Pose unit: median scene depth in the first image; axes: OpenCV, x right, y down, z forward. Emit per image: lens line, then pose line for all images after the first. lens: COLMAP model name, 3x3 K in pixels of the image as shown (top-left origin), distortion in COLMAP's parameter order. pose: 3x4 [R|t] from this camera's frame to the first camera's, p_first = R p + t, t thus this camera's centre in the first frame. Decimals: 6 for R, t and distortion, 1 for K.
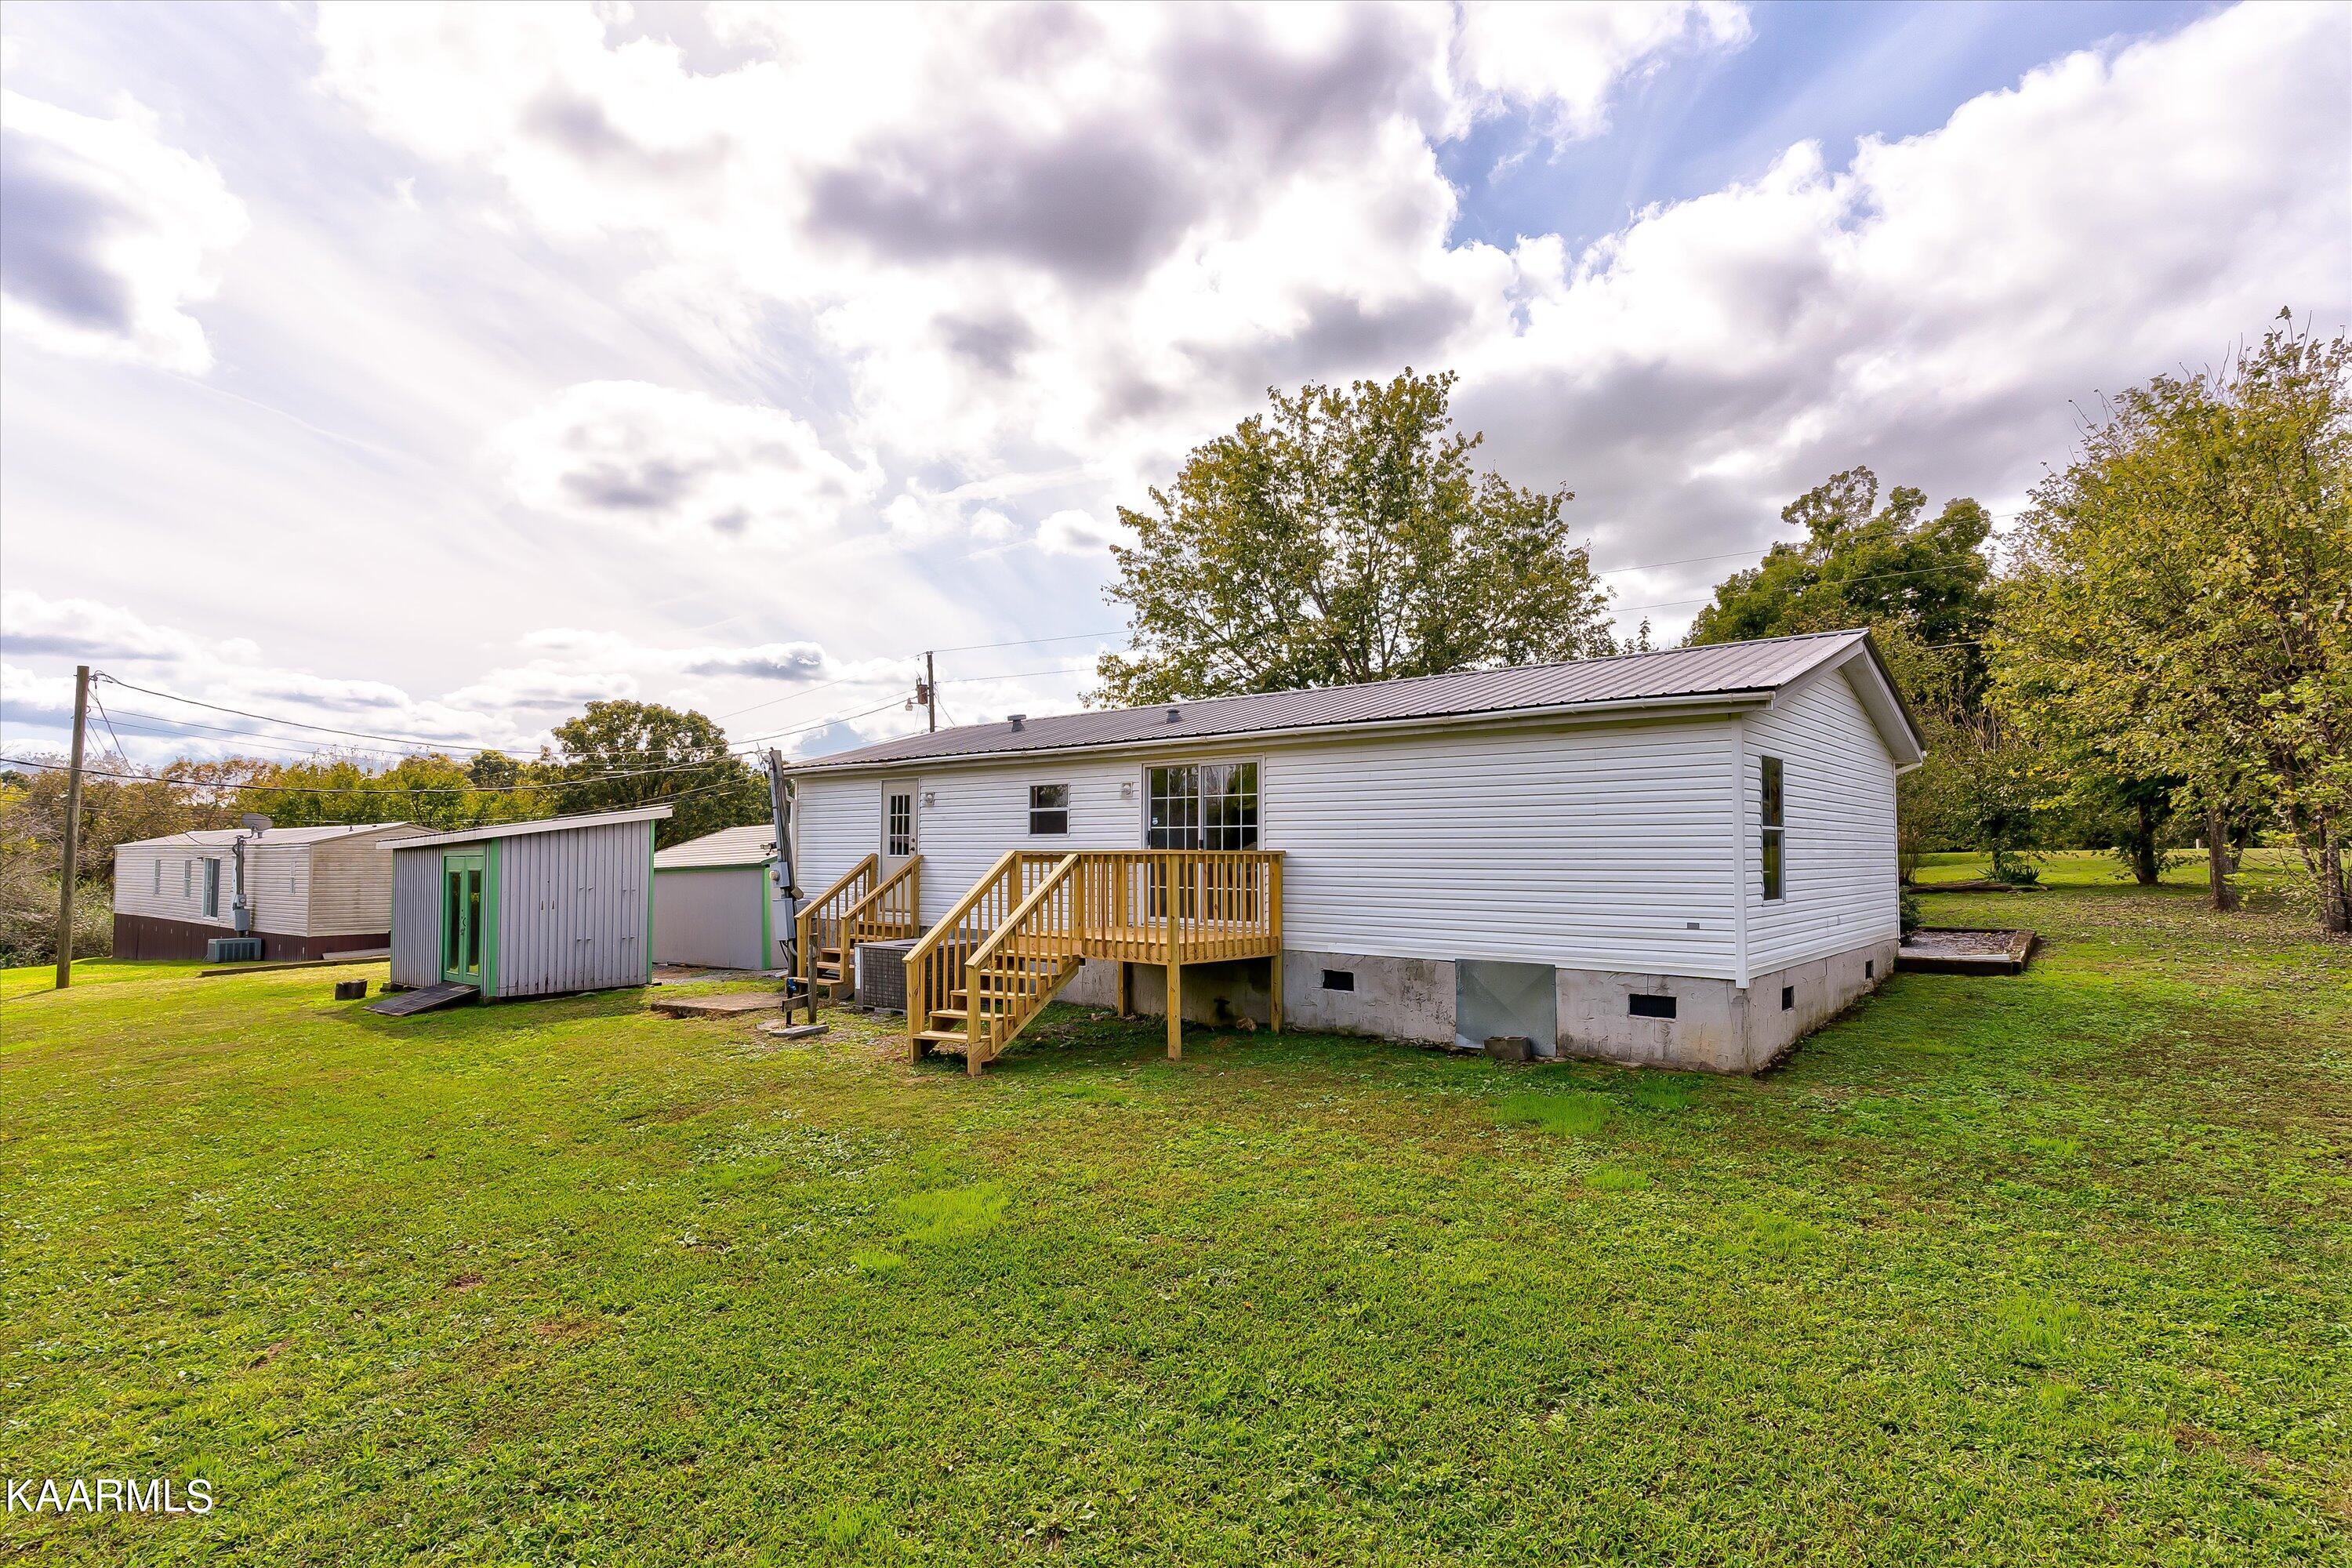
lens RADIAL K [[1212.7, 0, 1501.0], [0, 1212.7, 817.3], [0, 0, 1]] dist [0.000697, 0.000250]
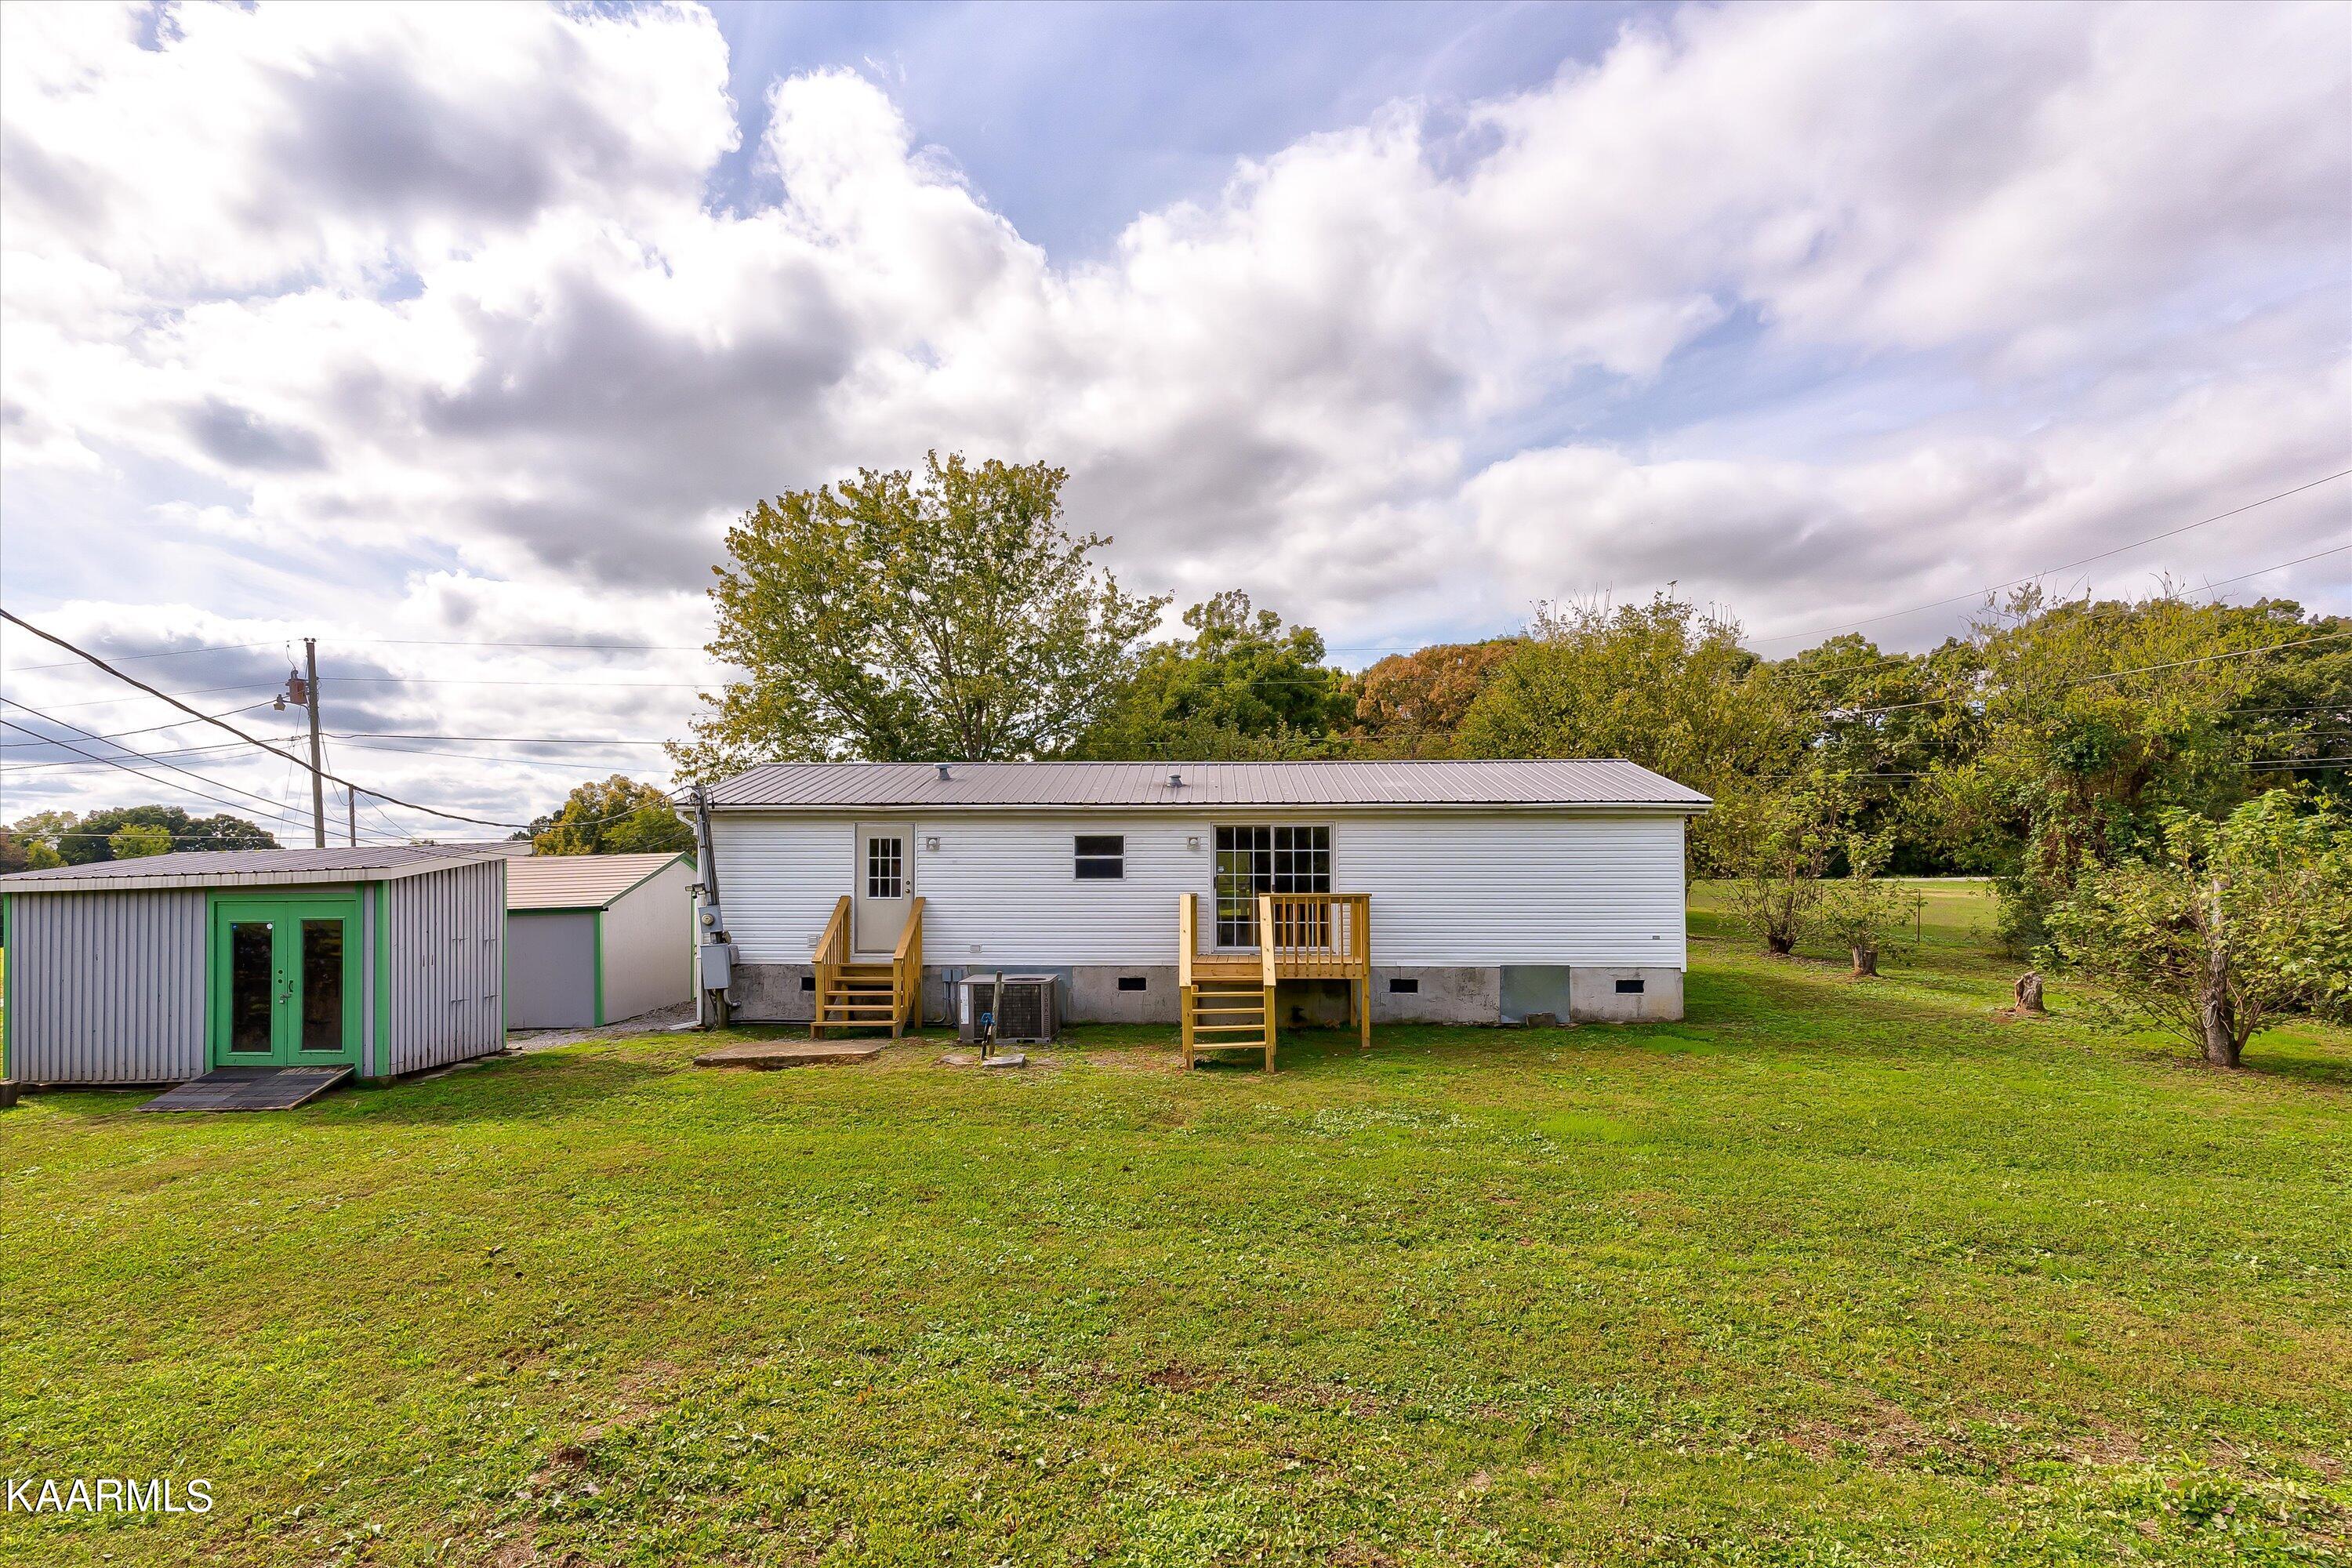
lens RADIAL K [[1193.4, 0, 1174.8], [0, 1193.4, 867.8], [0, 0, 1]] dist [0.000716, 0.000870]
pose [[0.792315, 0.009160, 0.610044, -1.023729], [-0.018678, 0.999783, 0.009247, -0.008418], [-0.609827, -0.018721, 0.792314, 0.061426]]
